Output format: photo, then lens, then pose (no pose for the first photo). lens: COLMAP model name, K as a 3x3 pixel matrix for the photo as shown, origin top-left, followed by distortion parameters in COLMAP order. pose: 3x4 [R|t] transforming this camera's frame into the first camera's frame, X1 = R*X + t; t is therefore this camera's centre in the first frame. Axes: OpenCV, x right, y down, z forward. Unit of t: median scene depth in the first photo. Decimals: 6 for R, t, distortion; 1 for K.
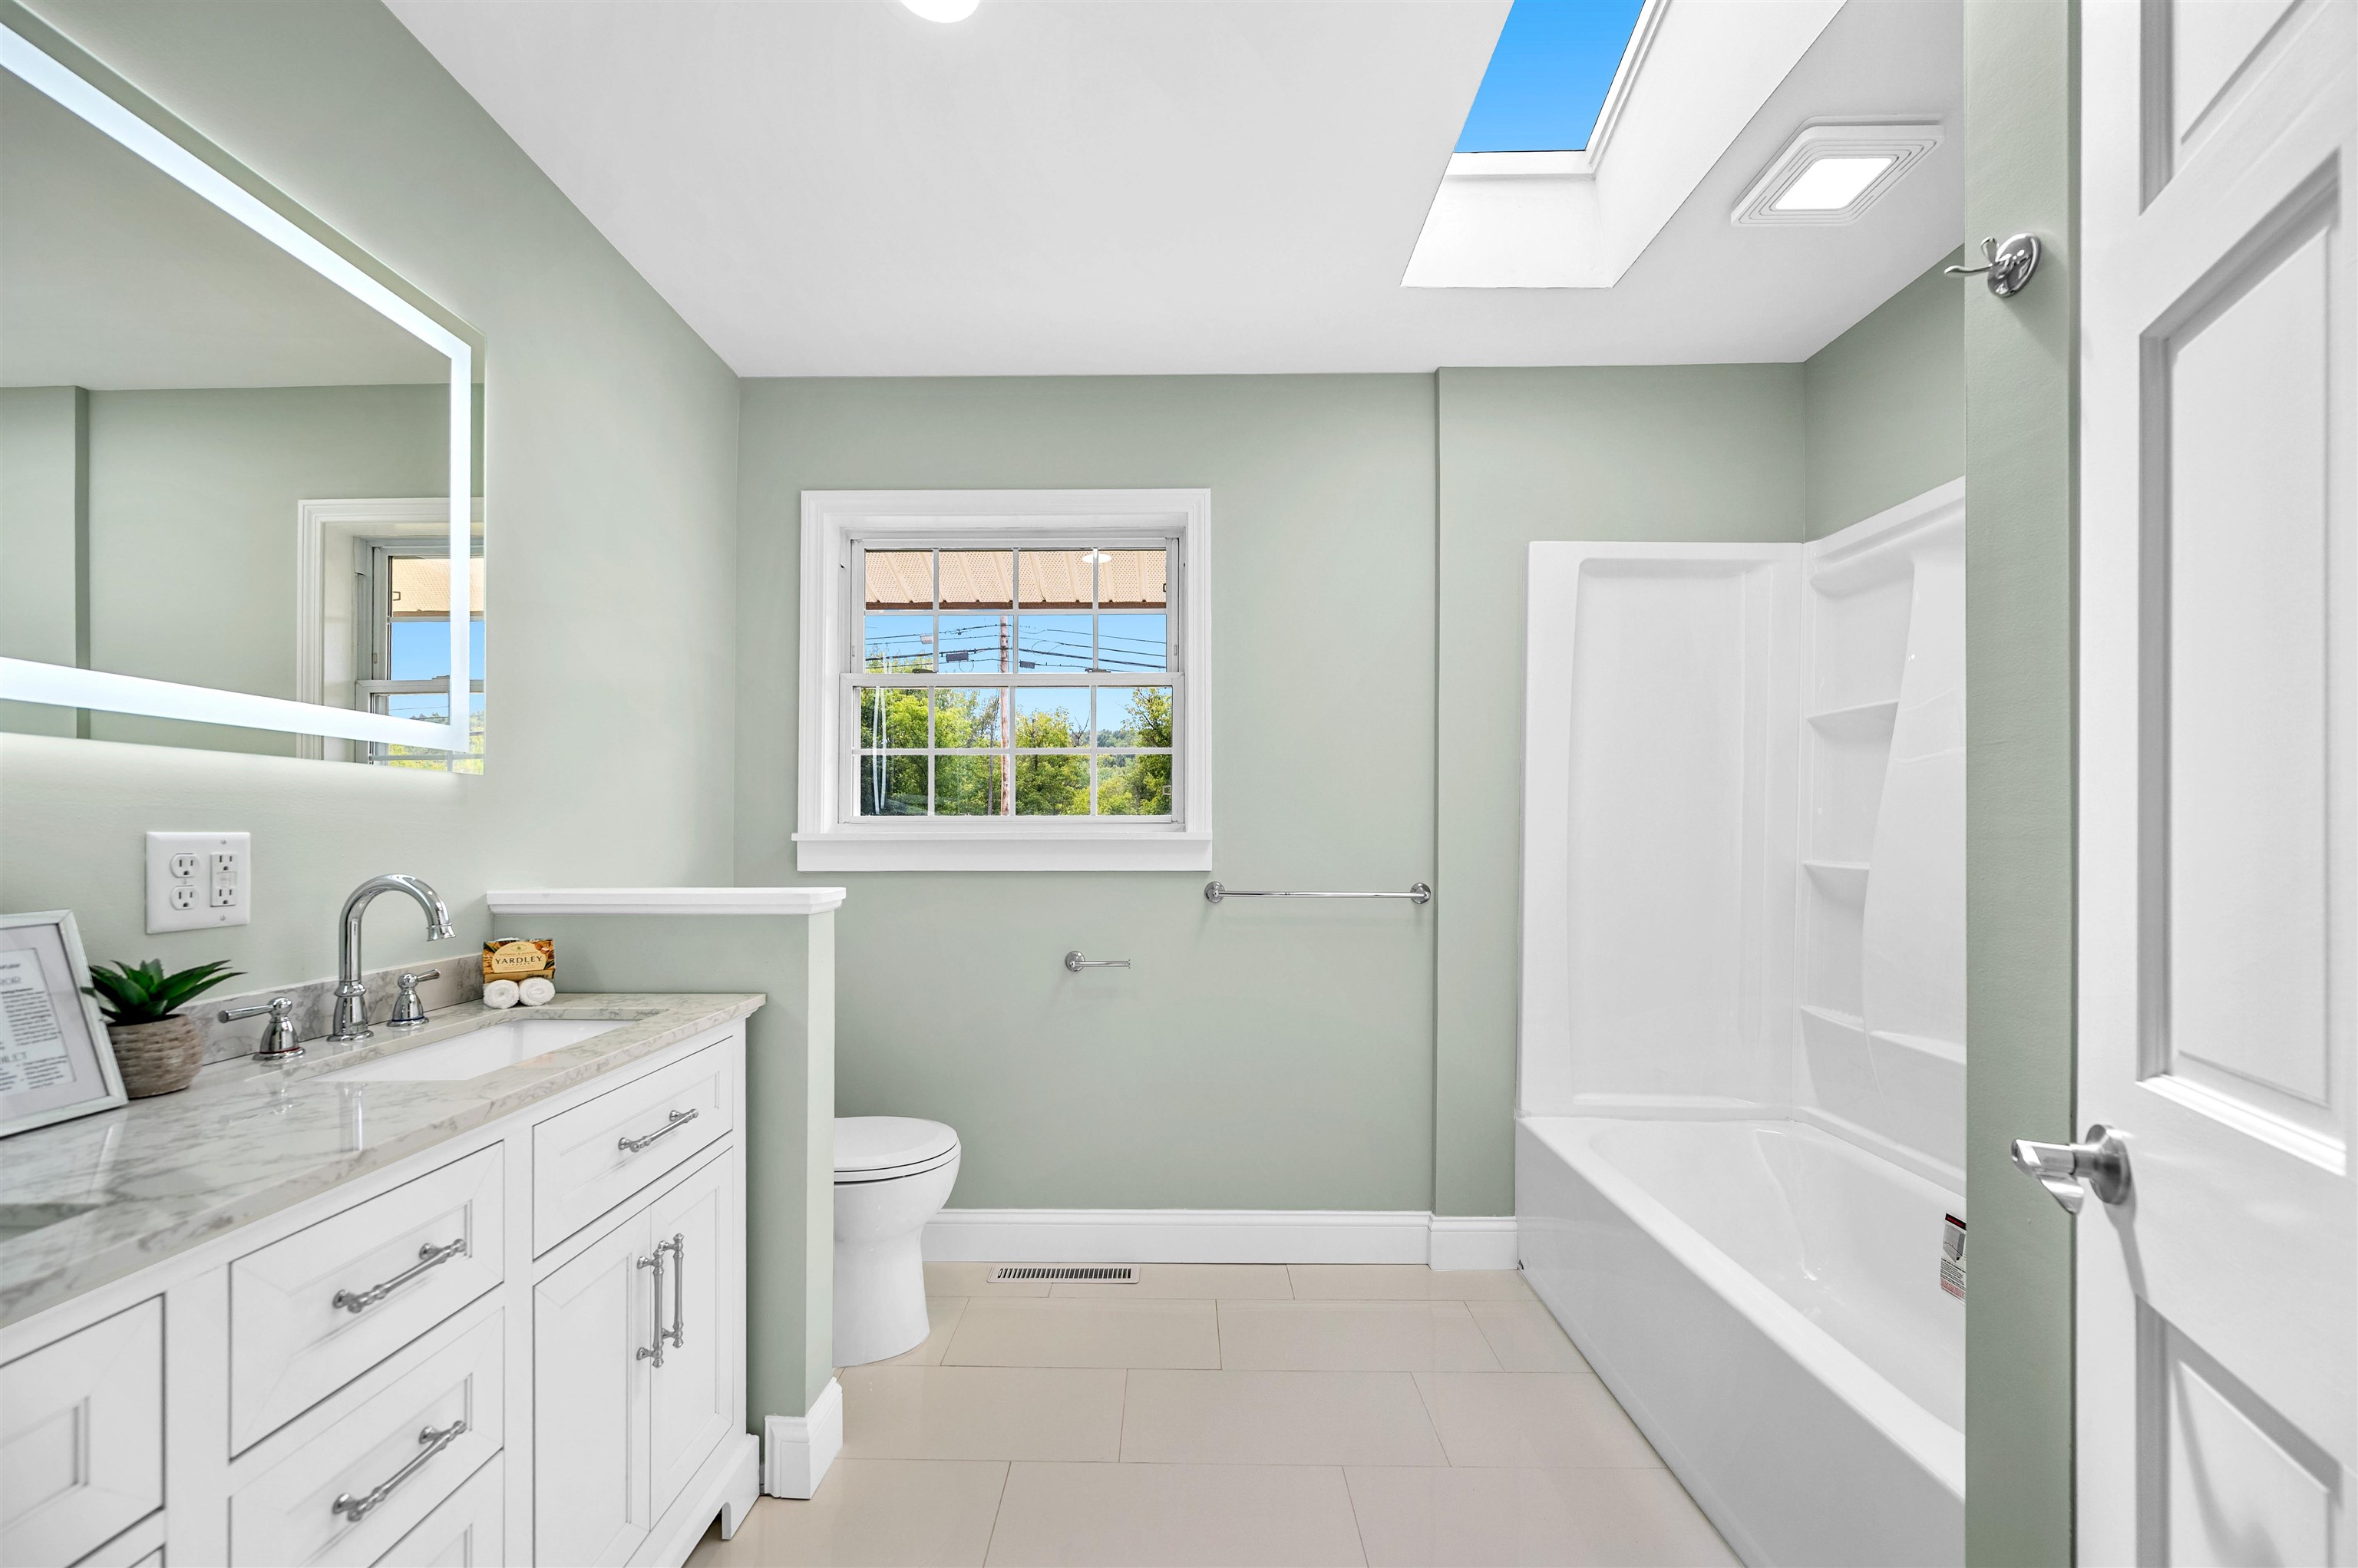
lens RADIAL K [[945.0, 0, 1142.3], [0, 945.0, 826.0], [0, 0, 1]] dist [-0.000577, 0.000152]
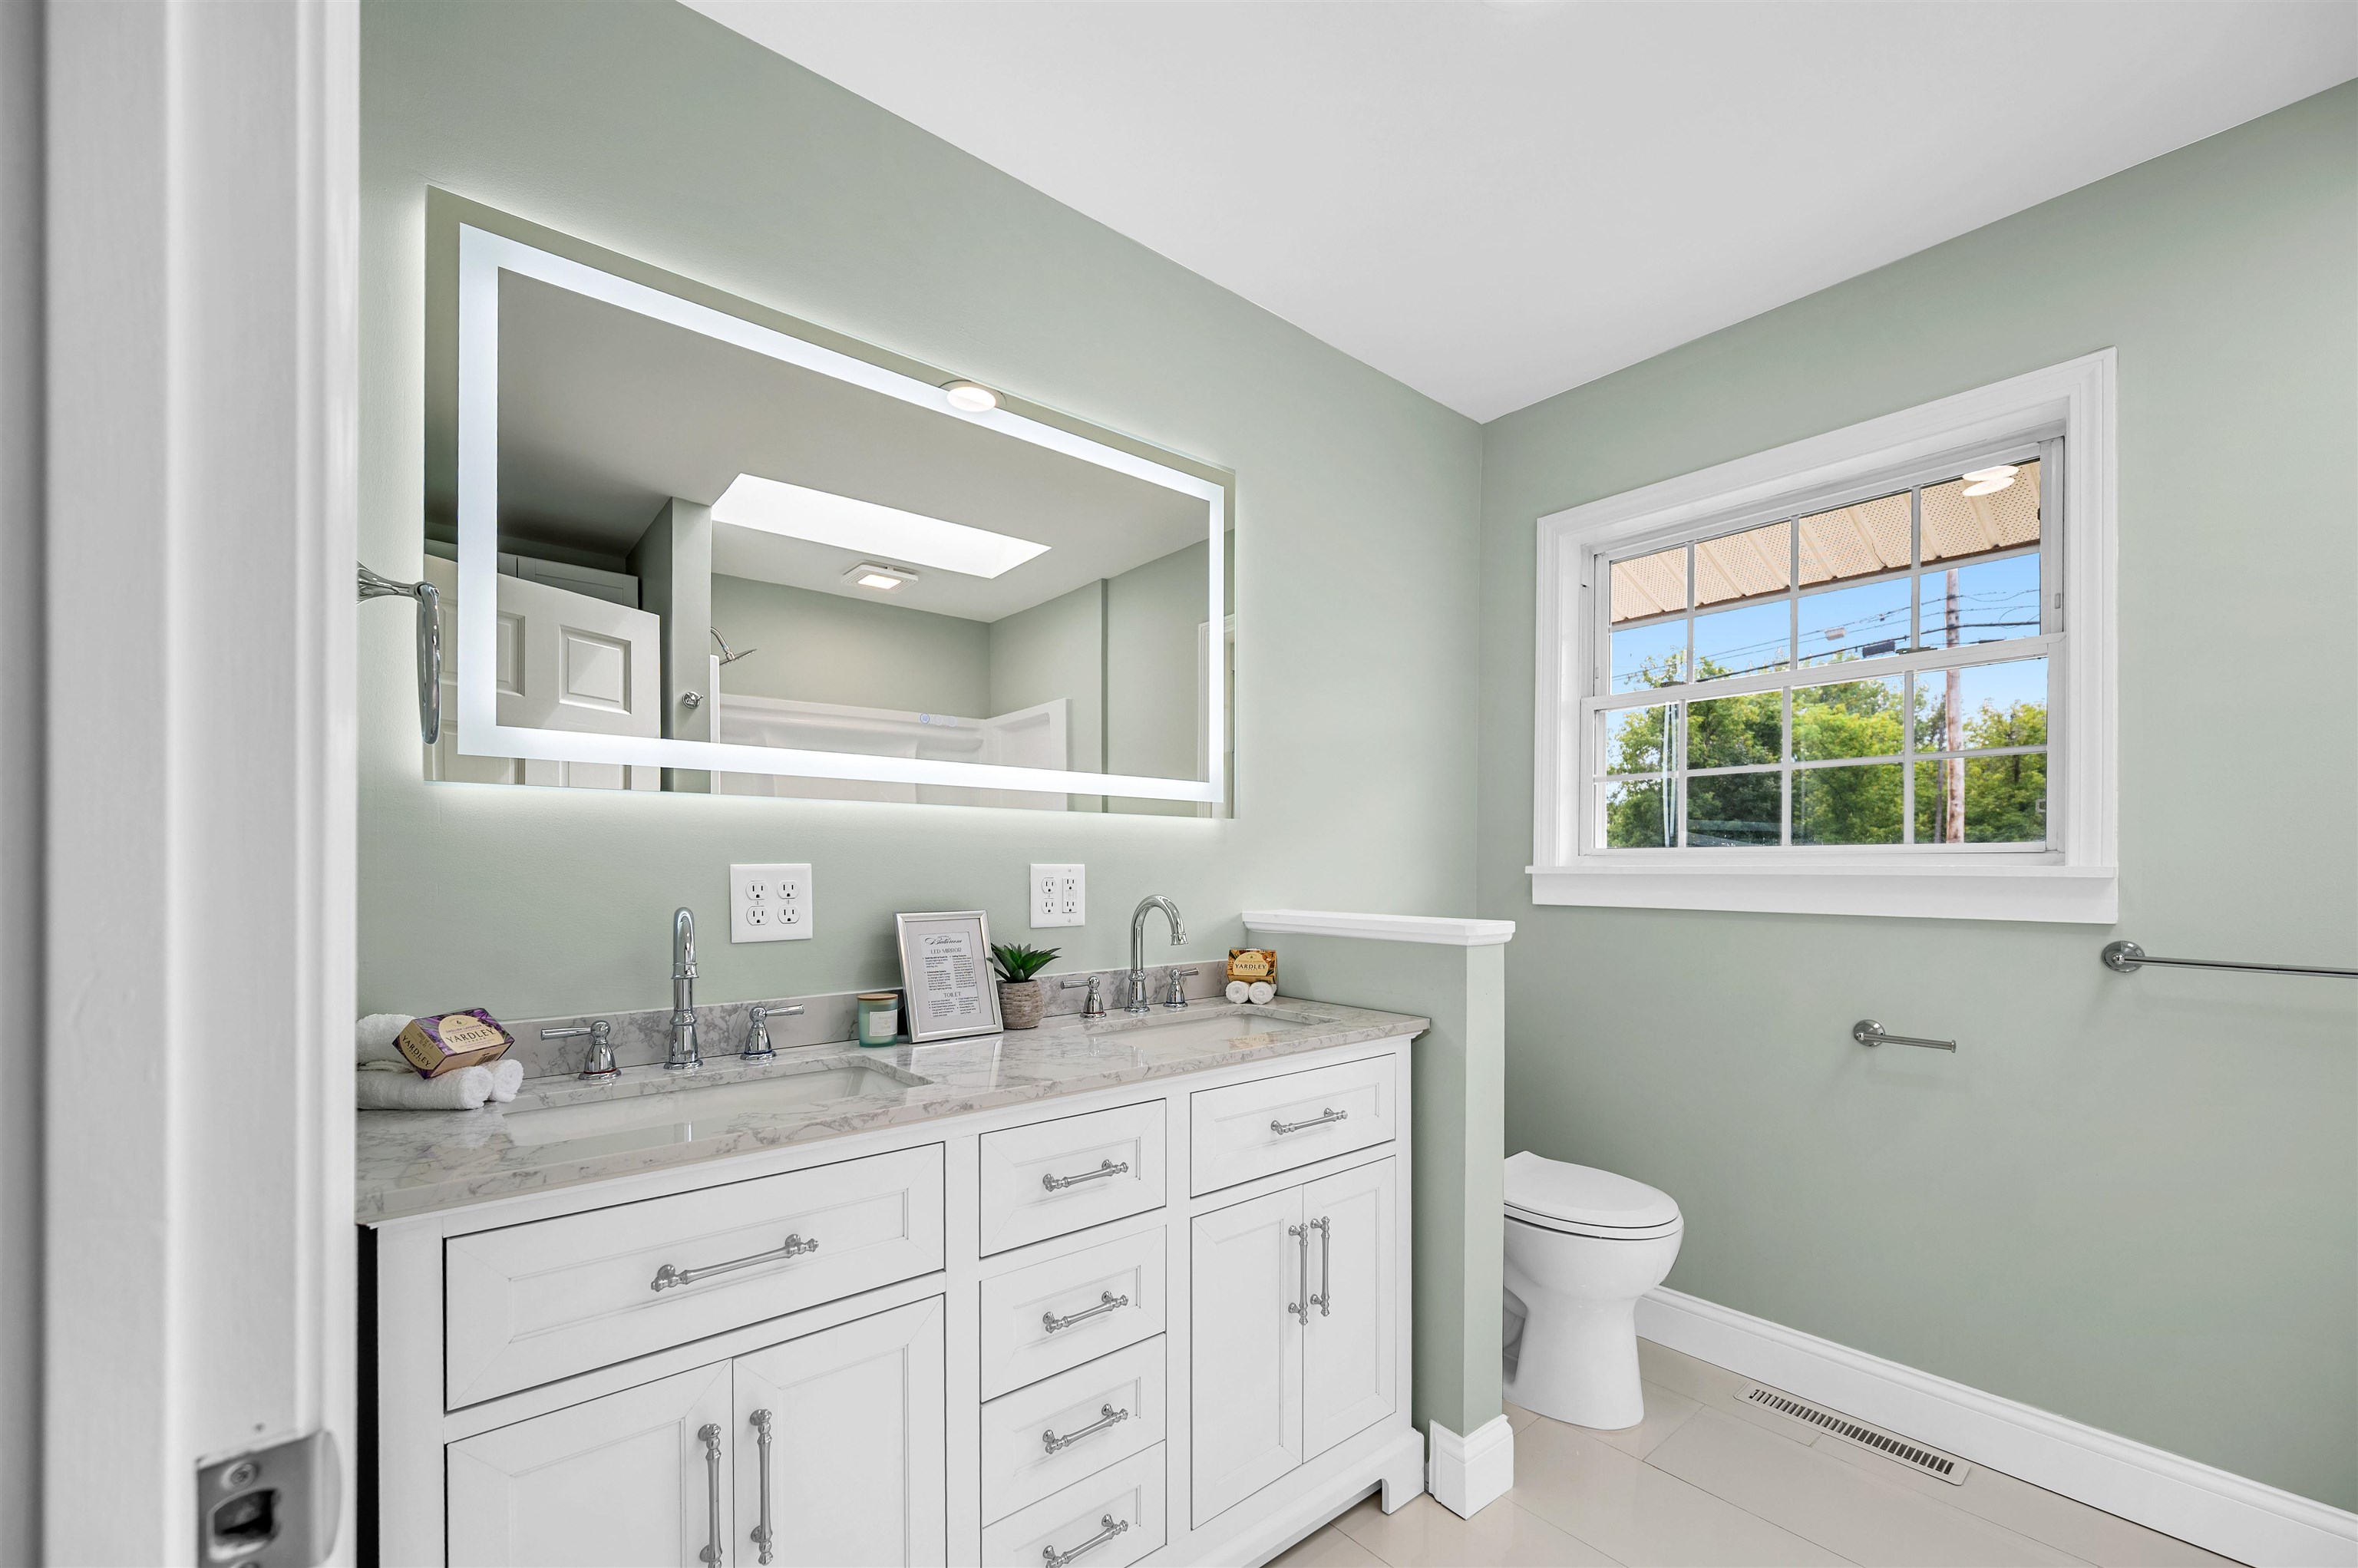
lens RADIAL K [[945.0, 0, 1157.5], [0, 945.0, 862.4], [0, 0, 1]] dist [-0.000577, 0.000152]
pose [[0.655174, -0.000076, -0.755478, 0.144862], [0.003141, 0.999992, 0.002624, 0.000143], [0.755471, -0.004092, 0.655169, 0.061126]]
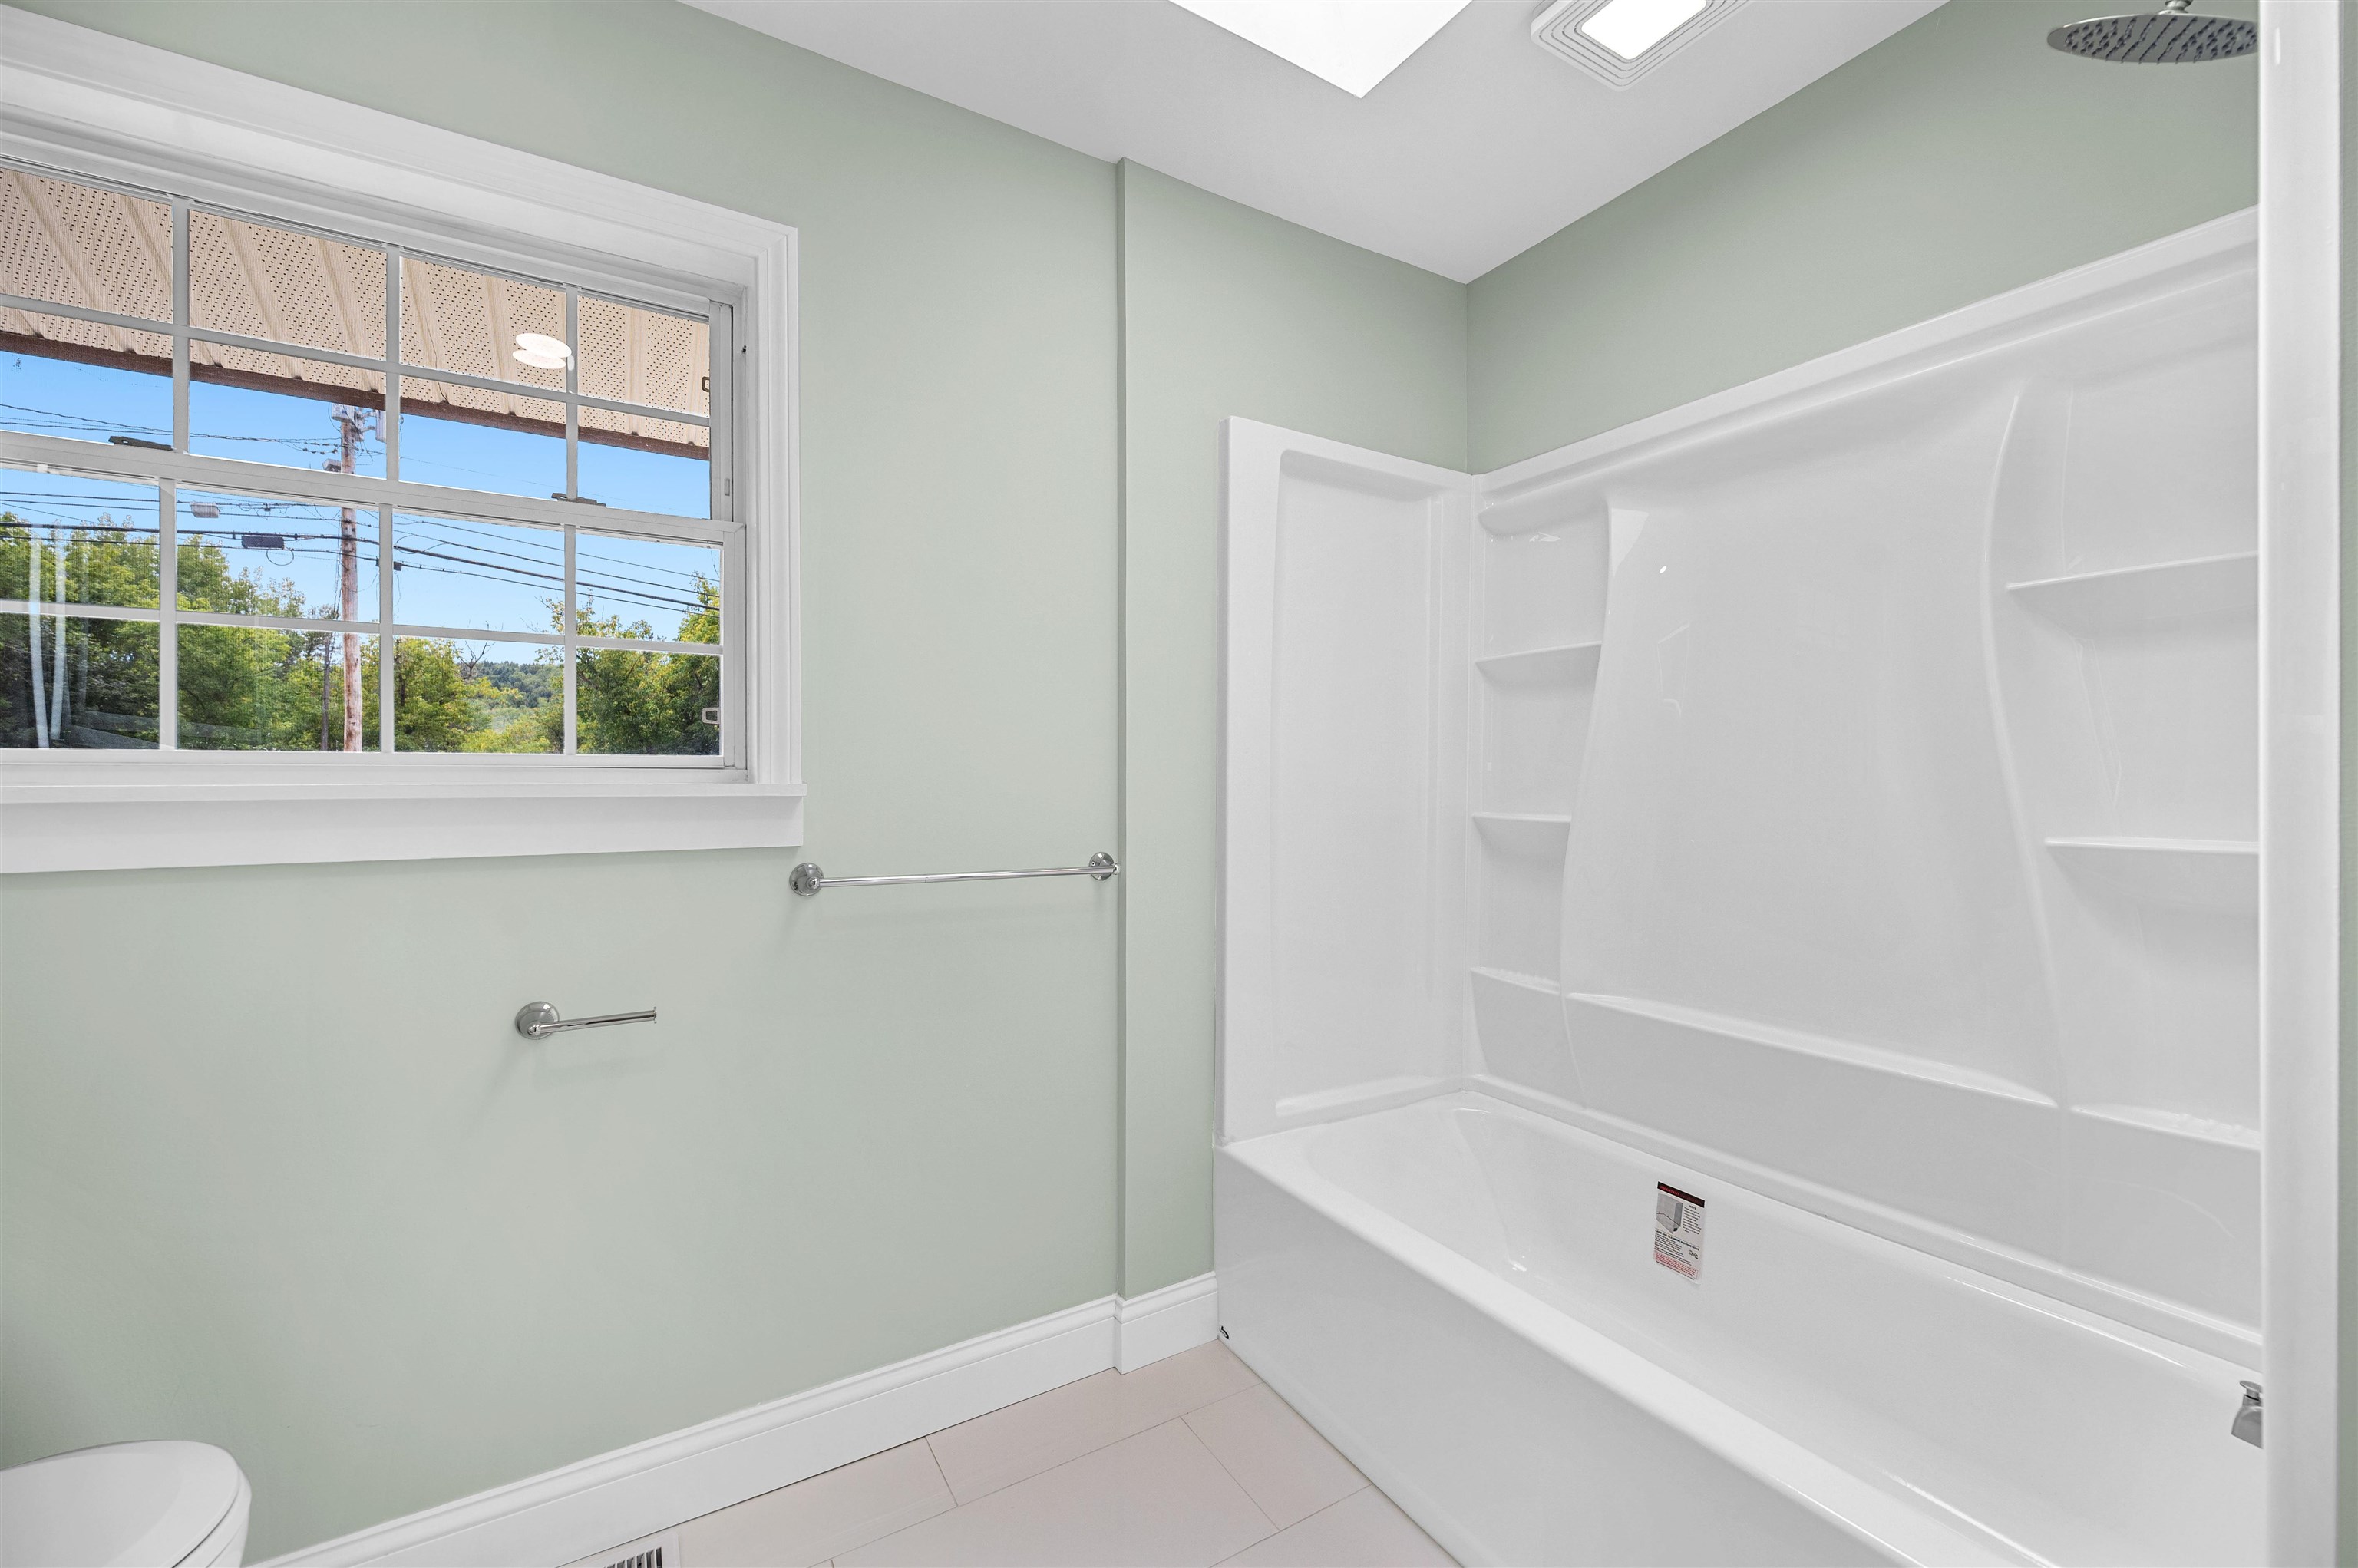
lens RADIAL K [[945.0, 0, 1168.8], [0, 945.0, 787.2], [0, 0, 1]] dist [-0.000577, 0.000152]
pose [[0.842119, -0.002825, 0.539284, -0.063851], [-0.001672, 0.999968, 0.007849, 0.003831], [-0.539289, -0.007512, 0.842087, 0.377612]]
